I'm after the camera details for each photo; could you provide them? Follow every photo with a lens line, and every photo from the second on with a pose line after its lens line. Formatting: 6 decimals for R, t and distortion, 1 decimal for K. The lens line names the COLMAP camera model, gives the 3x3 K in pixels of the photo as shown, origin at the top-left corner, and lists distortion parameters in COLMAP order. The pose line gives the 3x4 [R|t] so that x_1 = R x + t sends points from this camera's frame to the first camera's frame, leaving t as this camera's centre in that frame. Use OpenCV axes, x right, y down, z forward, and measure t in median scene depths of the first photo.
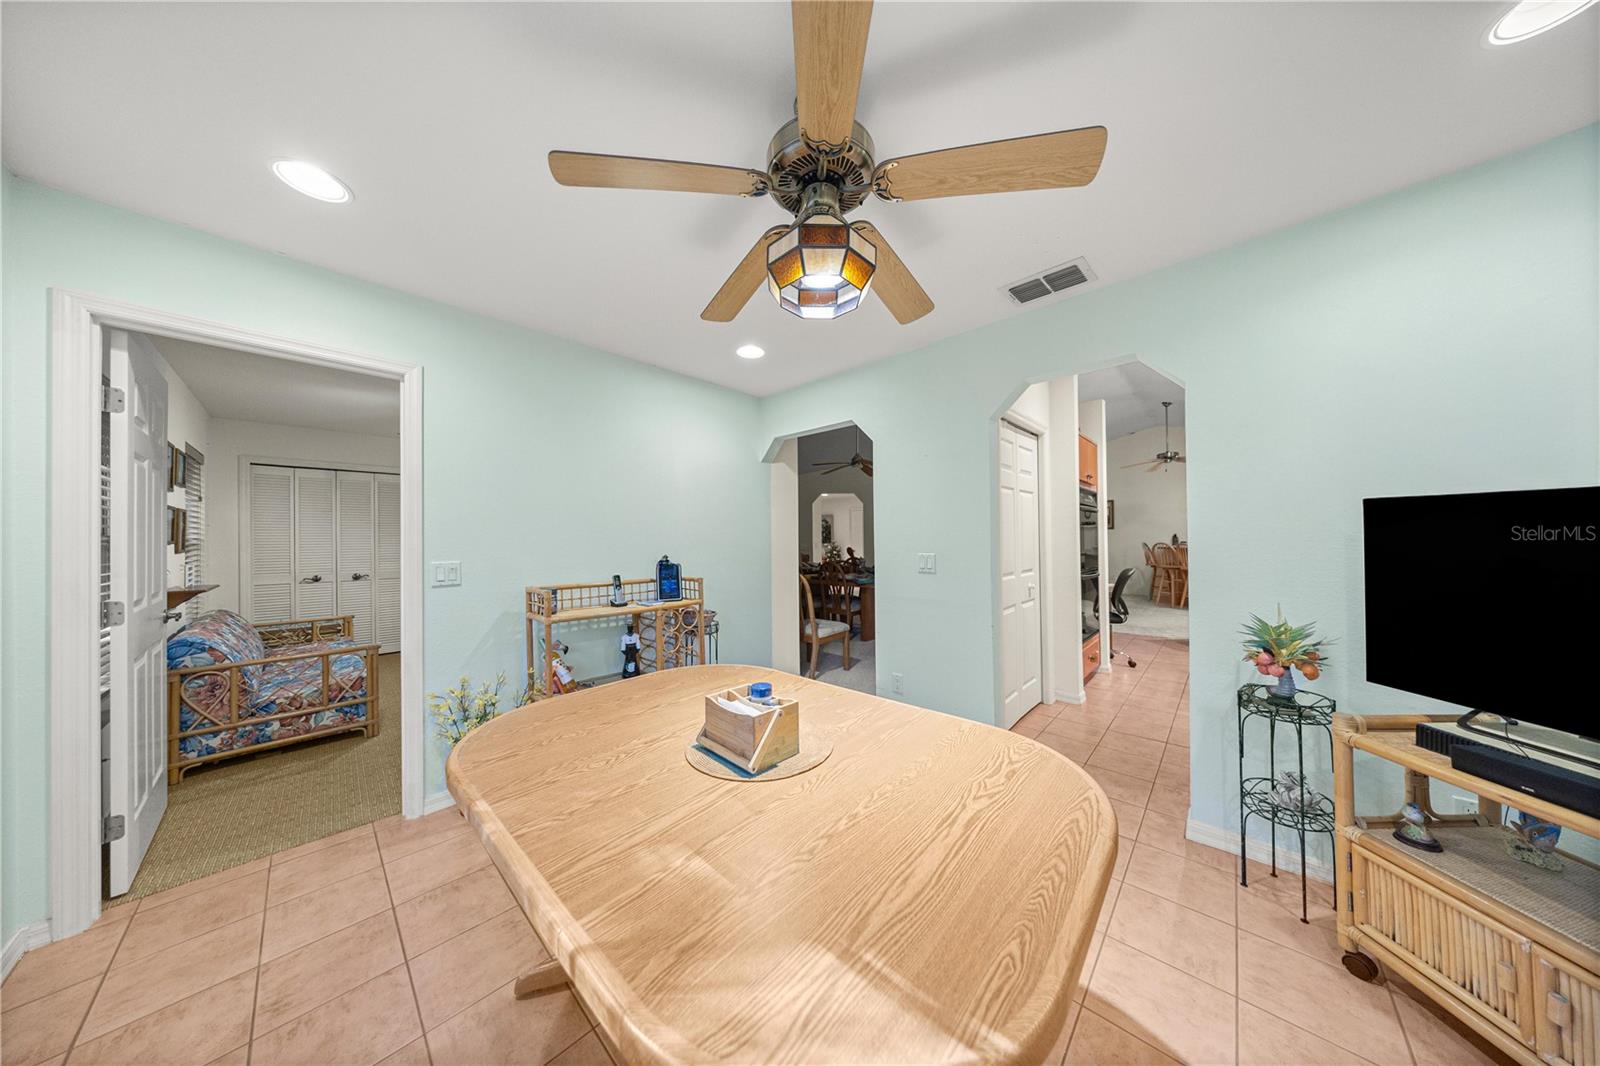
lens RADIAL K [[460.6, 0, 792.6], [0, 460.6, 526.3], [0, 0, 1]] dist [0.000422, 0.000006]
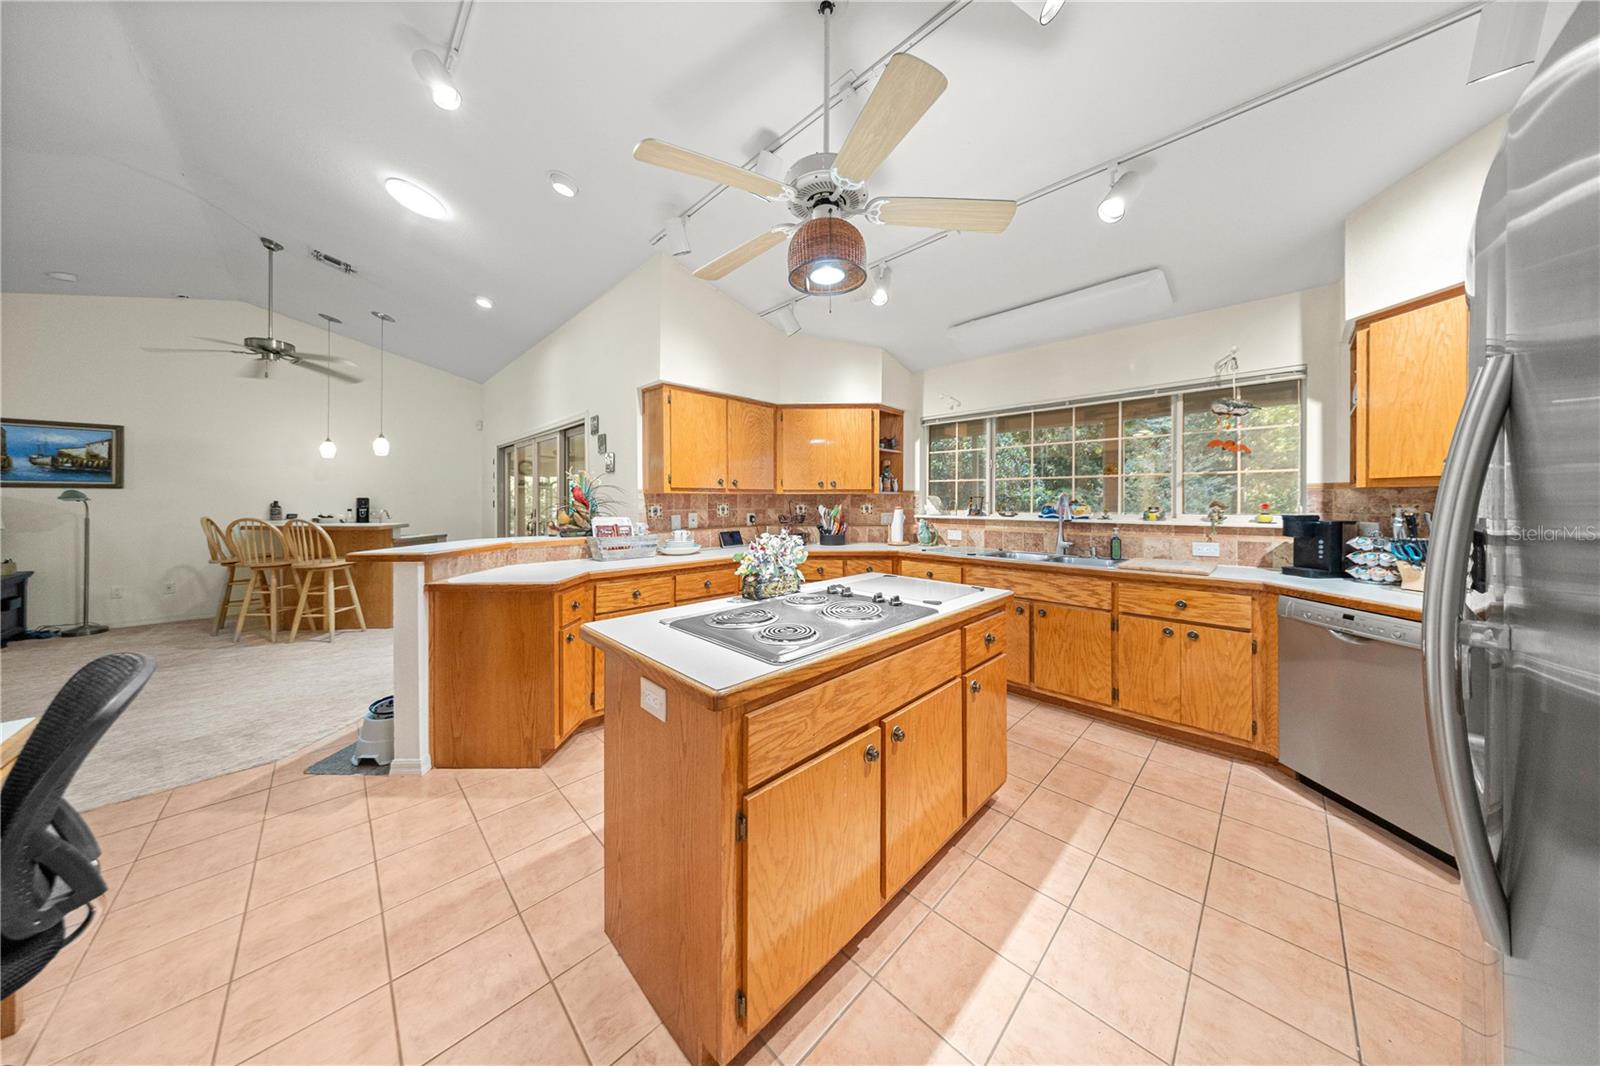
lens RADIAL K [[472.8, 0, 800.0], [0, 472.8, 533.0], [0, 0, 1]] dist [-0.000054, 0.000015]
pose [[0.999633, 0.006237, -0.026367, 1.435005], [-0.003967, 0.996347, 0.085302, 0.004544], [0.026803, -0.085166, 0.996006, 0.483143]]
